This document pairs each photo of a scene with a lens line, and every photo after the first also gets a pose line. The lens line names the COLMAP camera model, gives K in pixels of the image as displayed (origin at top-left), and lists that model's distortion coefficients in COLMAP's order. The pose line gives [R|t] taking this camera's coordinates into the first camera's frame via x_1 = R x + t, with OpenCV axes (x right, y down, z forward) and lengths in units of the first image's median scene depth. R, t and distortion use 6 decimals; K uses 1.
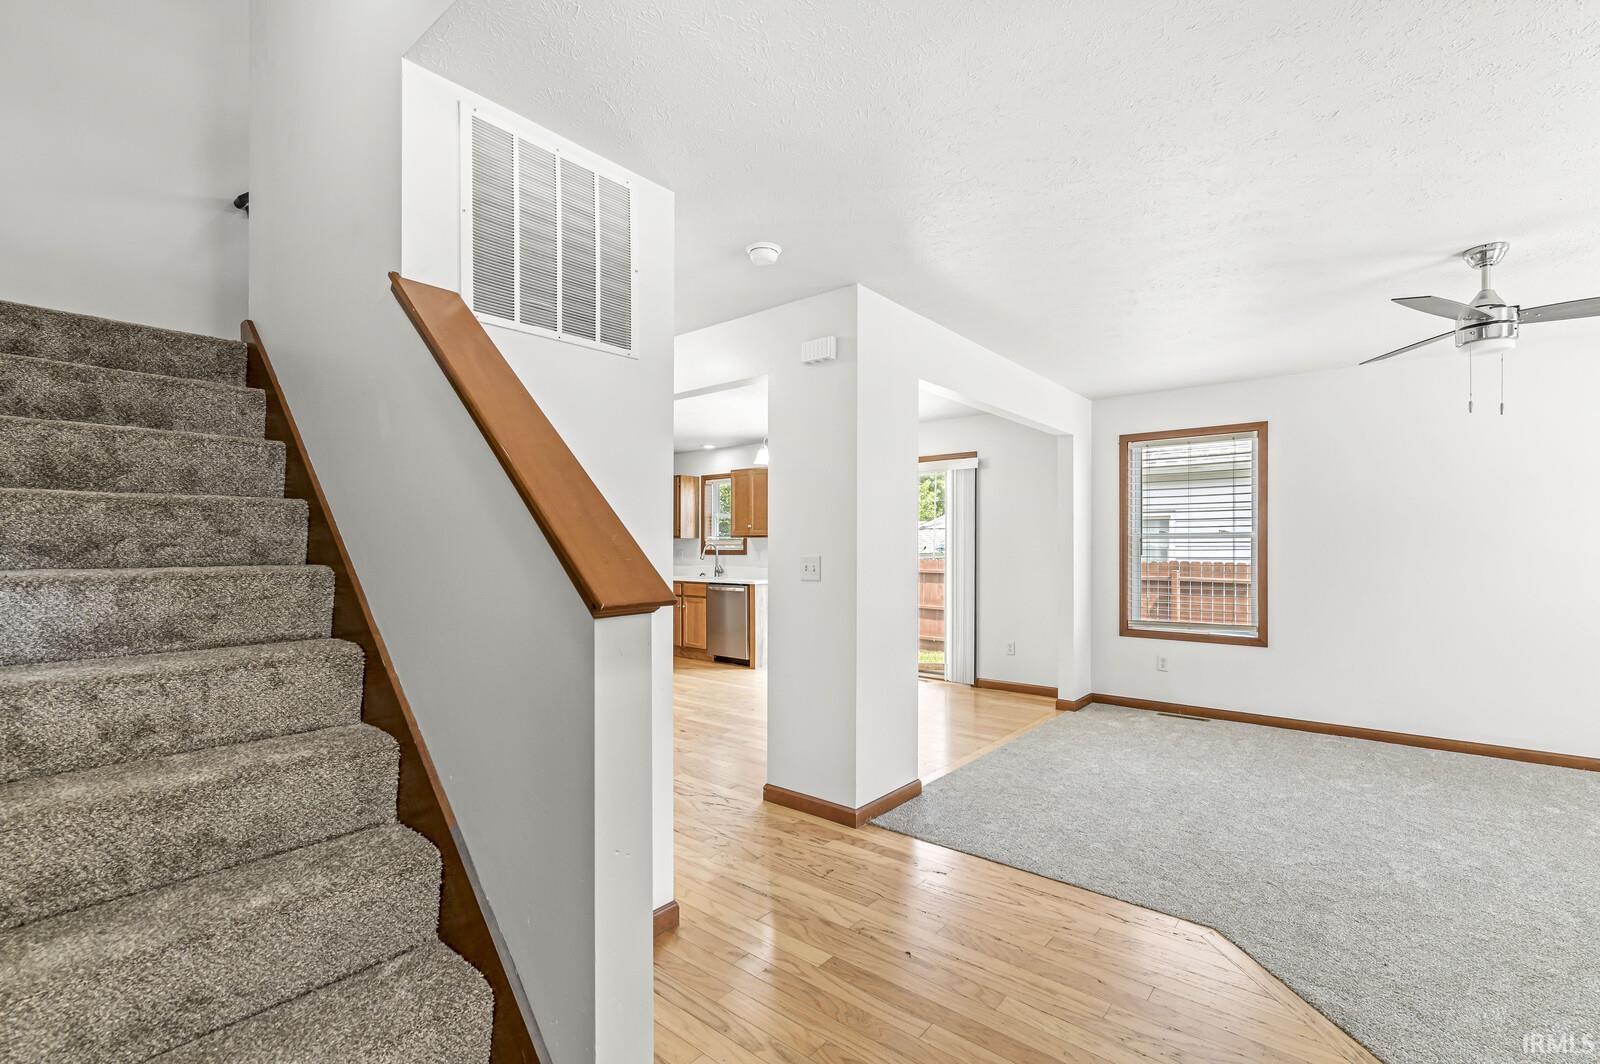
lens RADIAL K [[692.9, 0, 810.7], [0, 692.9, 545.8], [0, 0, 1]] dist [0.003312, -0.000072]
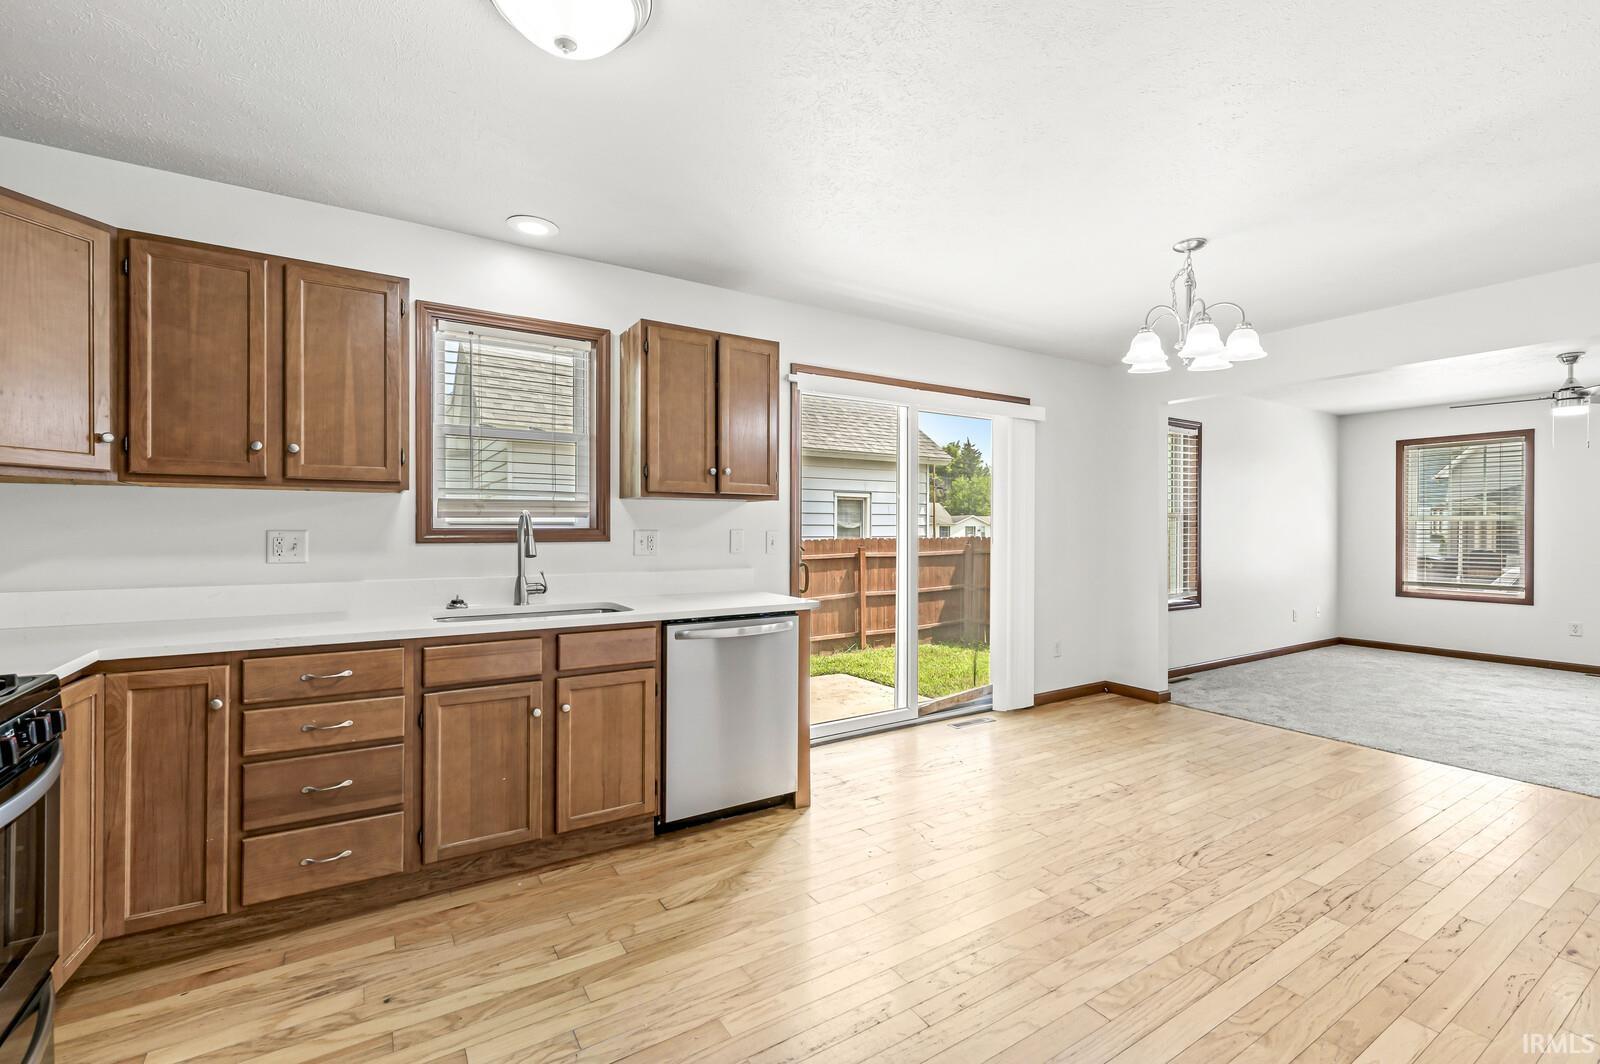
lens RADIAL K [[692.9, 0, 799.6], [0, 692.9, 527.9], [0, 0, 1]] dist [0.003312, -0.000072]
pose [[0.315447, -0.004242, 0.948934, -0.782762], [-0.005915, 0.999962, 0.006437, 0.004994], [-0.948925, -0.007644, 0.315410, 1.391946]]
